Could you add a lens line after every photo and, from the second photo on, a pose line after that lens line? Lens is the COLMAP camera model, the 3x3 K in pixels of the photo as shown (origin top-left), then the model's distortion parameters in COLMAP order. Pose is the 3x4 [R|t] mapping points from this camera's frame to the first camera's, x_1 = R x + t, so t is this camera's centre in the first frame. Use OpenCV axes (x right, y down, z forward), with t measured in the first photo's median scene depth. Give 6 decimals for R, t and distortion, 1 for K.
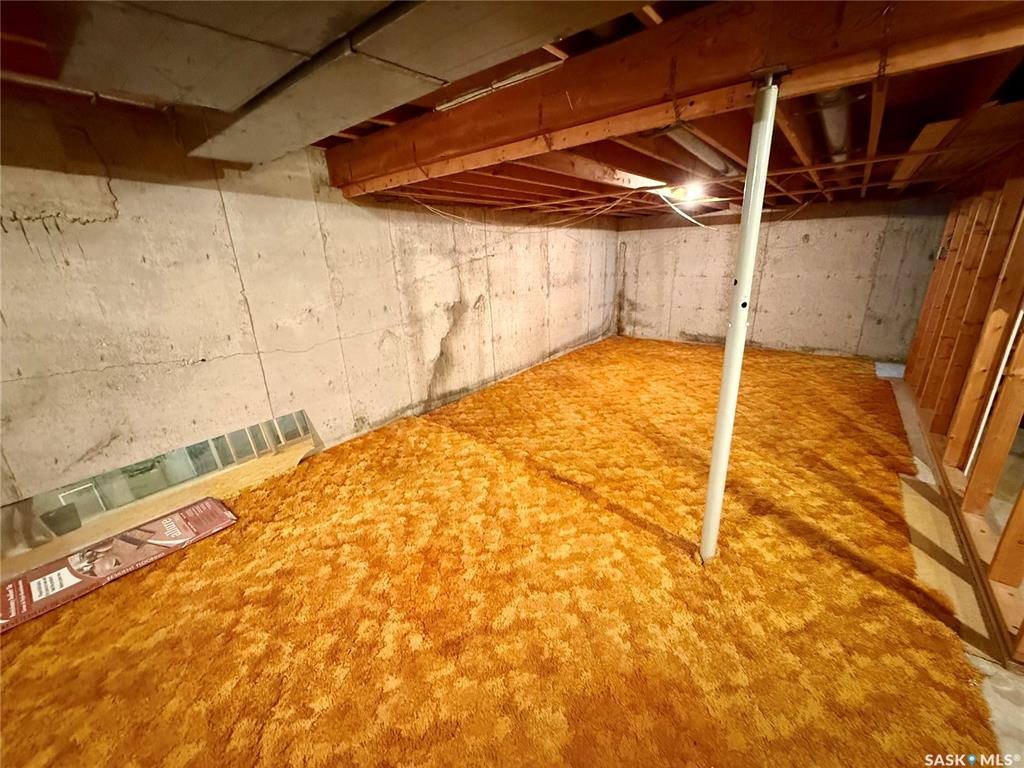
lens RADIAL K [[407.2, 0, 510.2], [0, 407.2, 383.6], [0, 0, 1]] dist [0.001074, -0.000121]
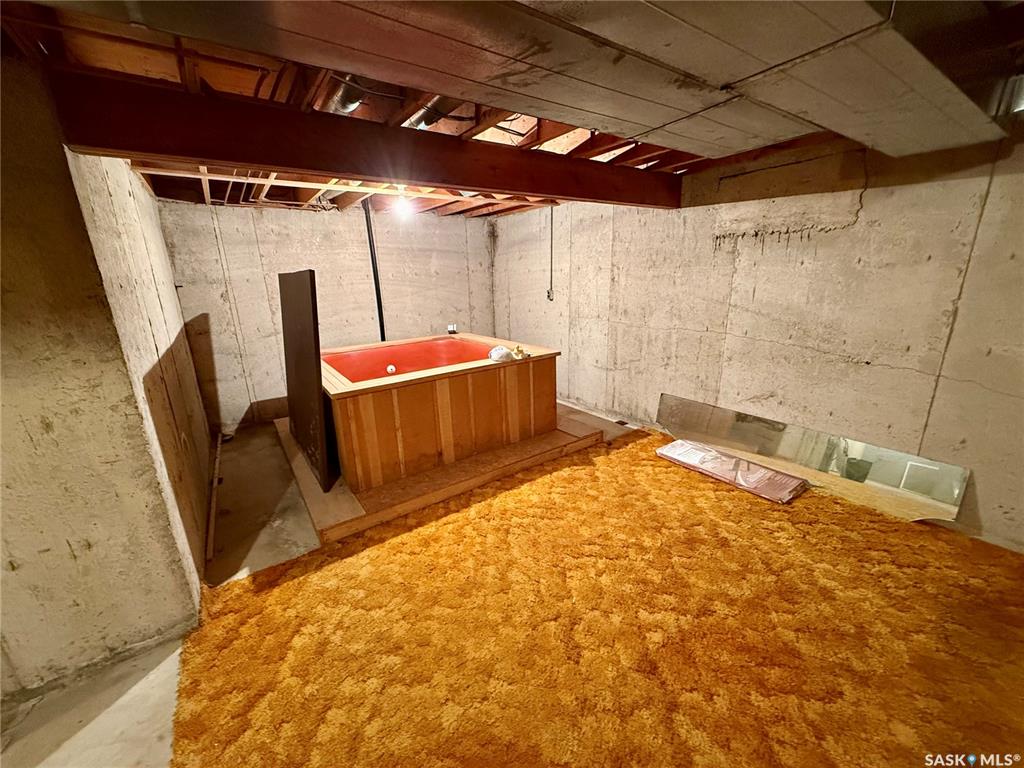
lens RADIAL K [[407.2, 0, 511.5], [0, 407.2, 385.1], [0, 0, 1]] dist [0.001074, -0.000121]
pose [[-0.280206, 0.307780, -0.909261, 0.507744], [-0.259578, 0.887624, 0.380451, -0.203393], [0.924177, 0.342629, -0.168825, 0.486638]]
